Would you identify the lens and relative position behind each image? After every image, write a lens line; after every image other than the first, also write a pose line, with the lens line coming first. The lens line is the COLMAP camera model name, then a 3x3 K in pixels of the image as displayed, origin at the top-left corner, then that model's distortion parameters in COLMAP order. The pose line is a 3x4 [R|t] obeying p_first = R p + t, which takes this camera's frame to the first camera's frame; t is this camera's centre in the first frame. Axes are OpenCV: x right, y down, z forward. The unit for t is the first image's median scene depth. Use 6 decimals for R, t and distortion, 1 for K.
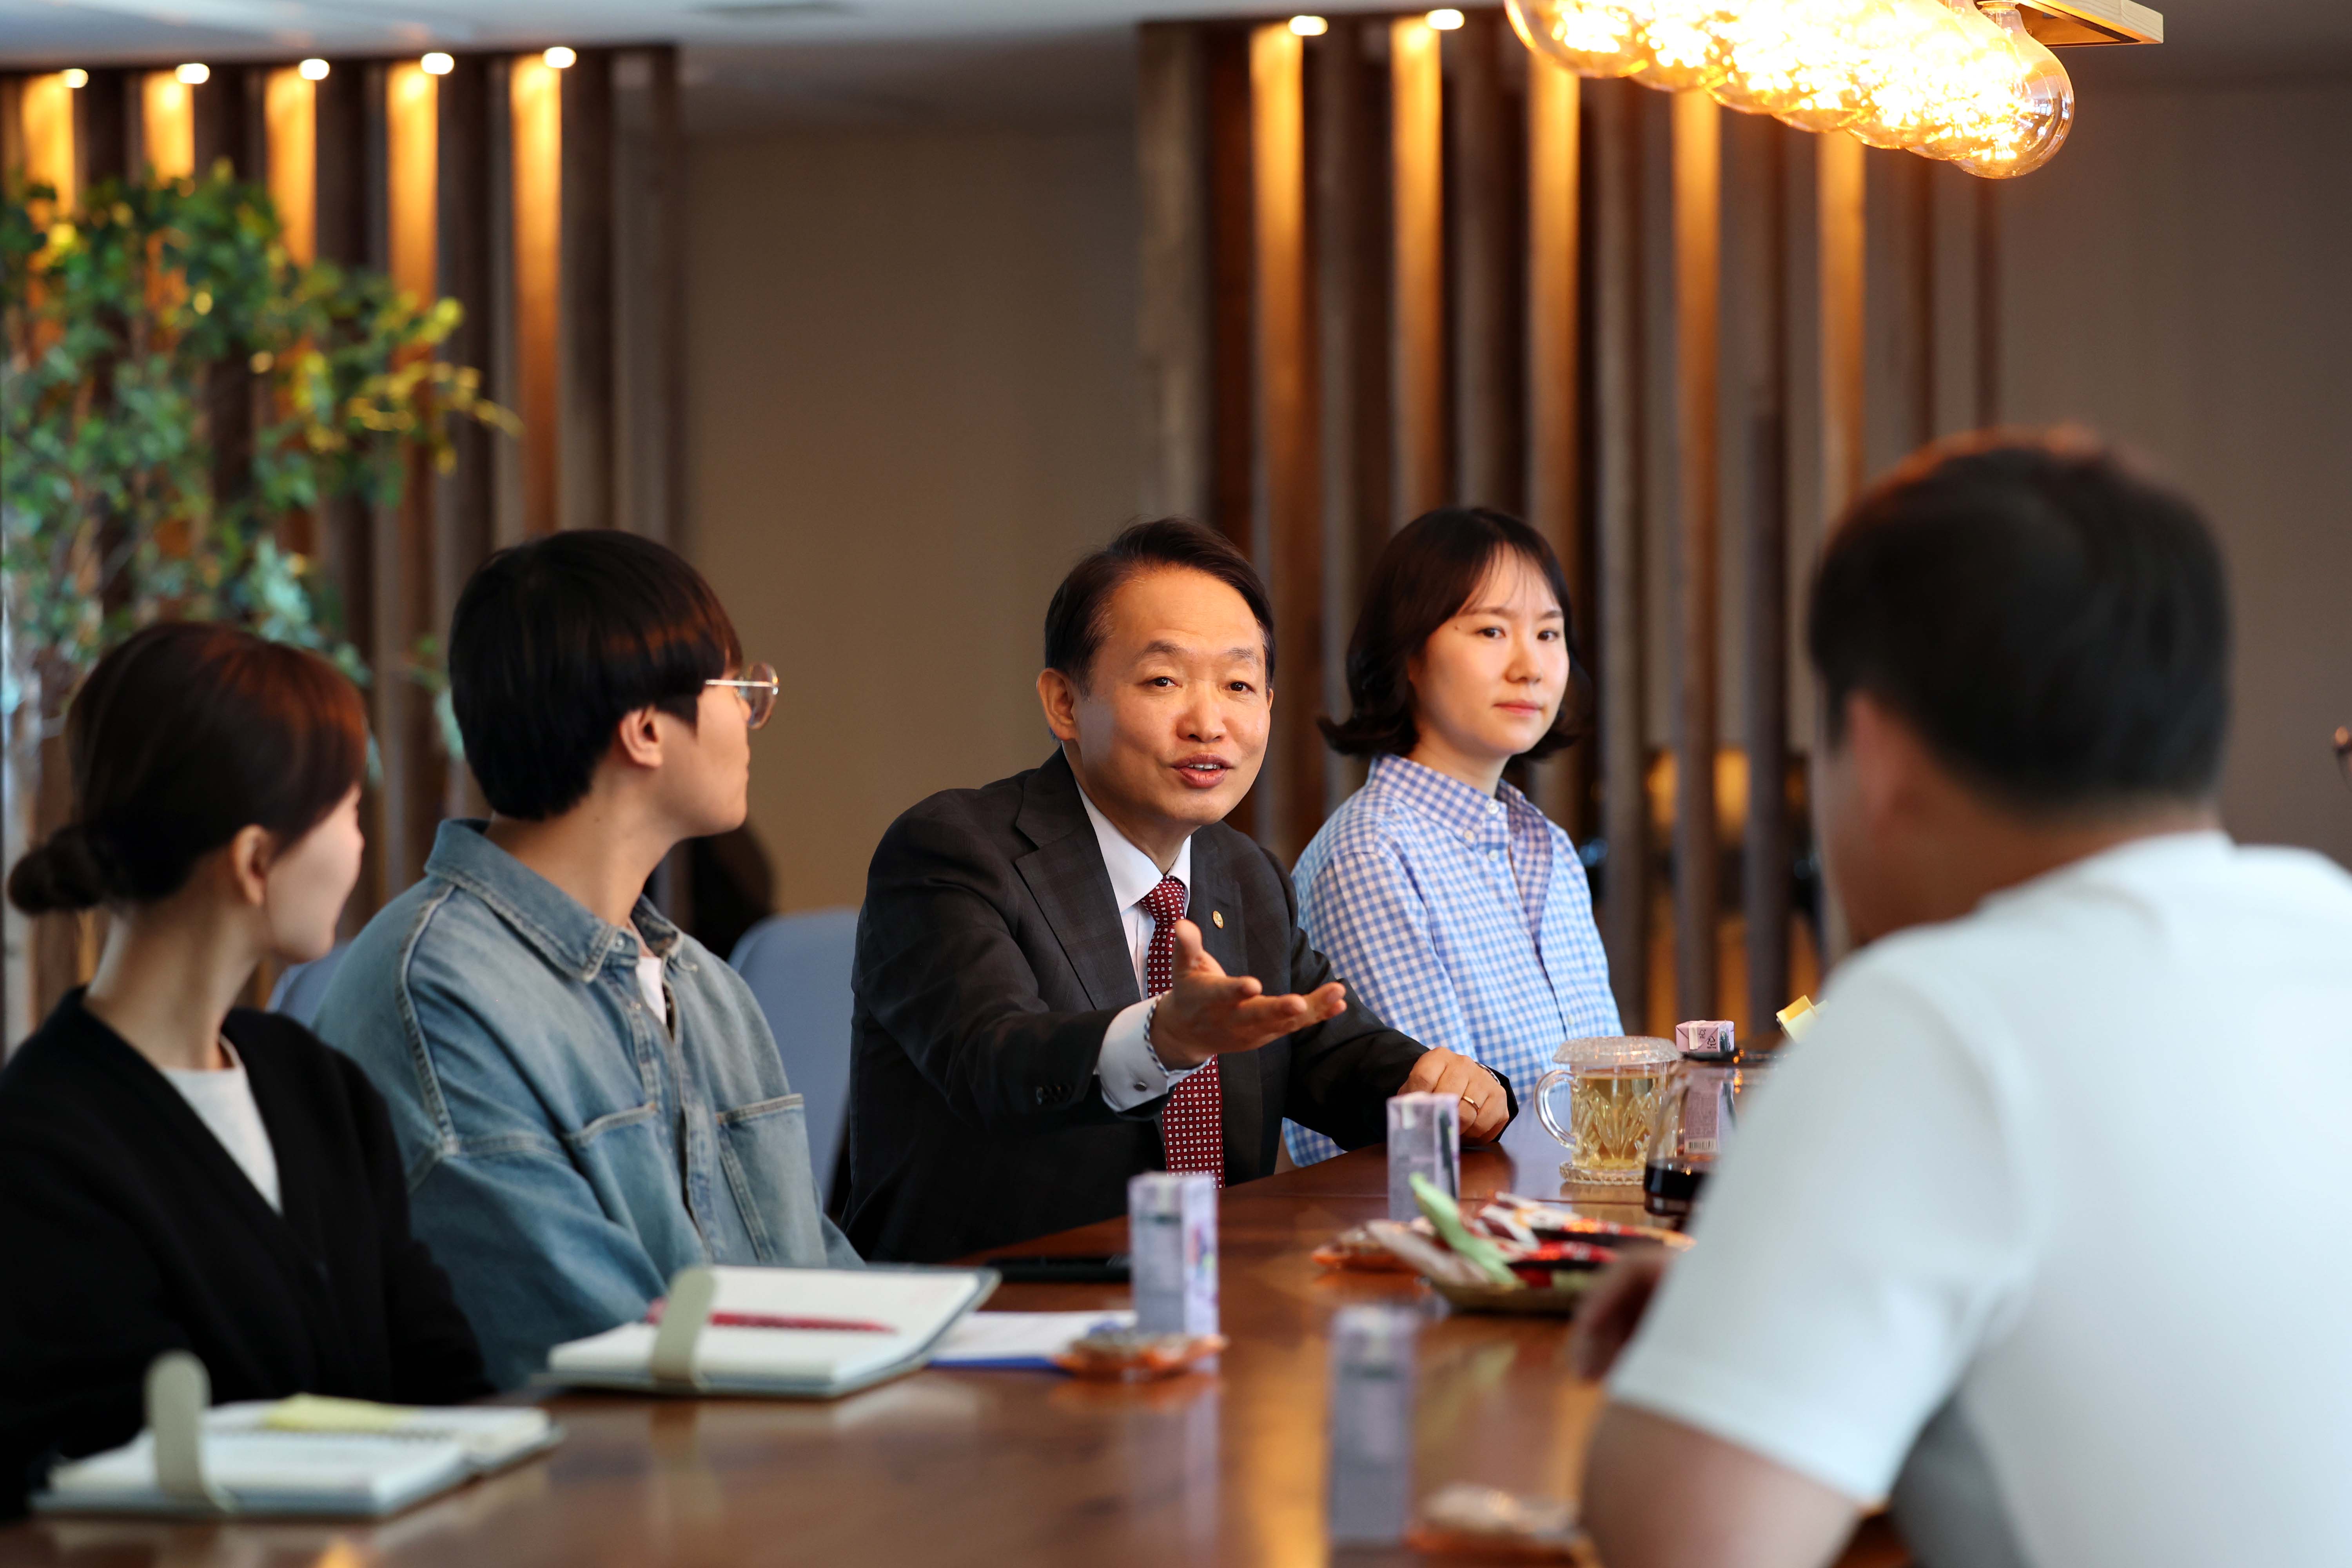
lens RADIAL K [[6122.9, 0, 1176.0], [0, 6122.9, 784.0], [0, 0, 1]] dist [-0.026808, 0.357865]
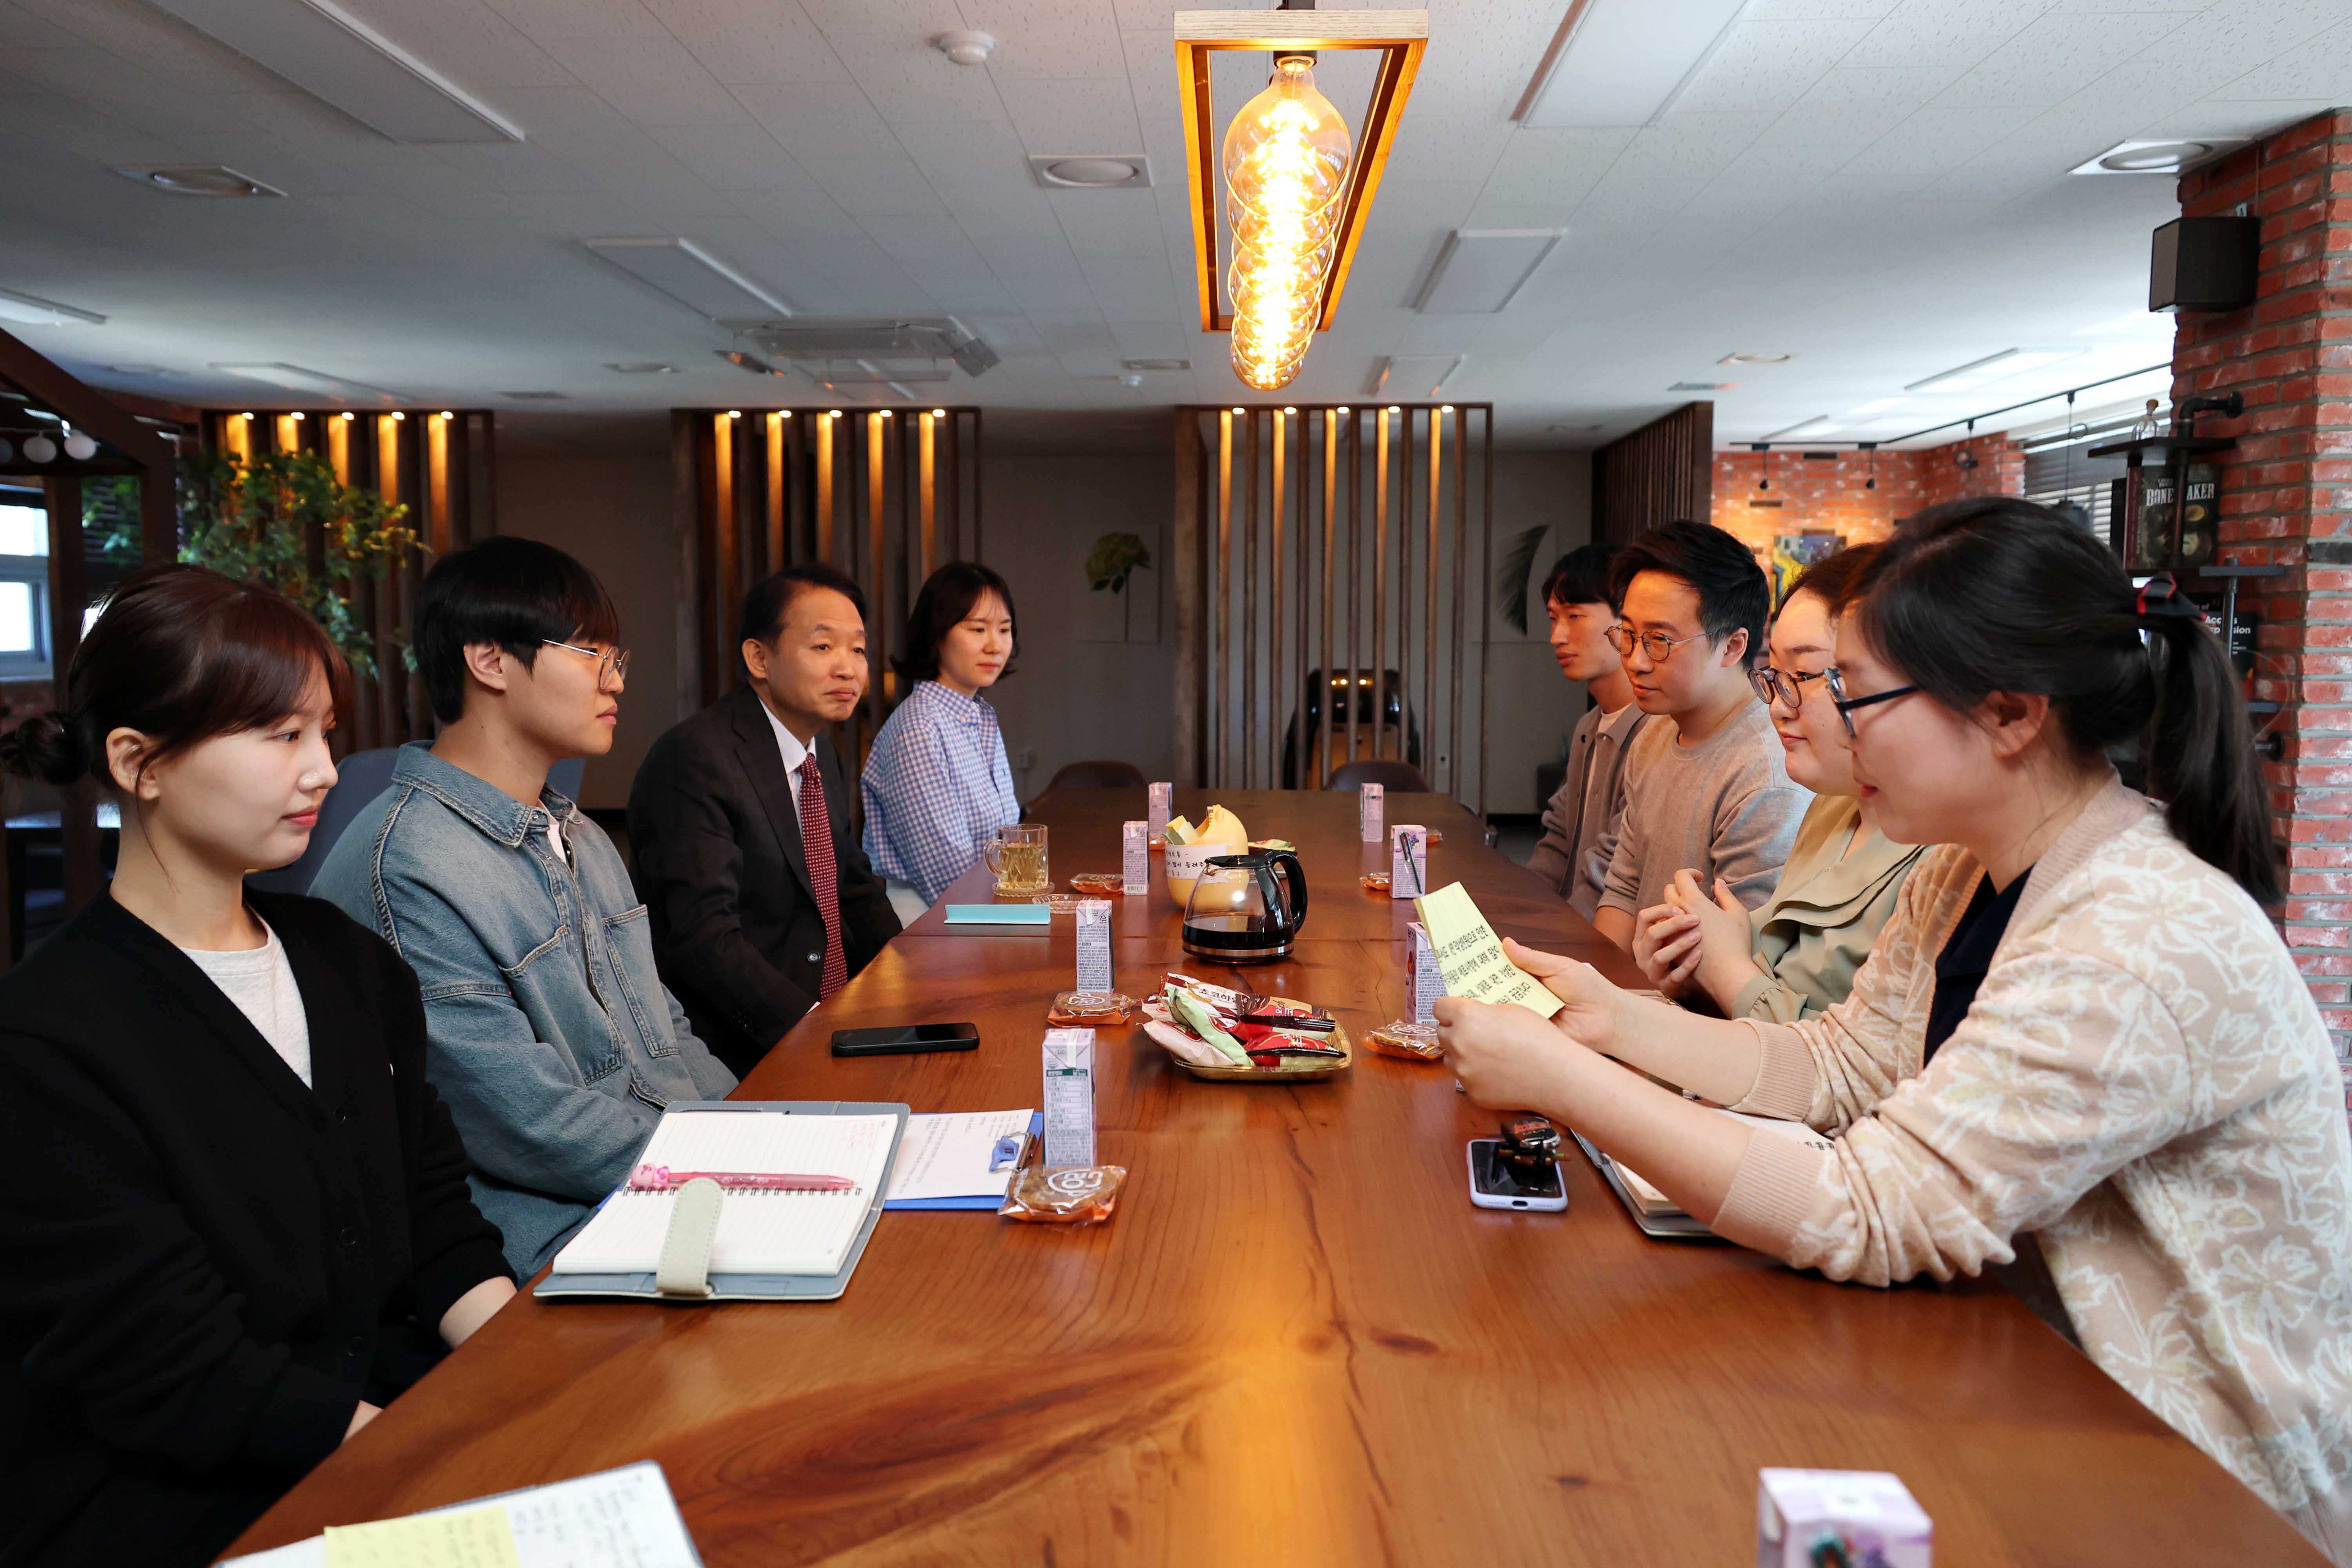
lens RADIAL K [[1627.2, 0, 1215.8], [0, 1627.2, 779.1], [0, 0, 1]] dist [-0.040008, 0.004940]
pose [[0.940695, -0.016289, 0.338863, -0.024458], [-0.004977, 0.998077, 0.061791, -0.003165], [-0.339218, -0.059813, 0.938804, 0.205590]]
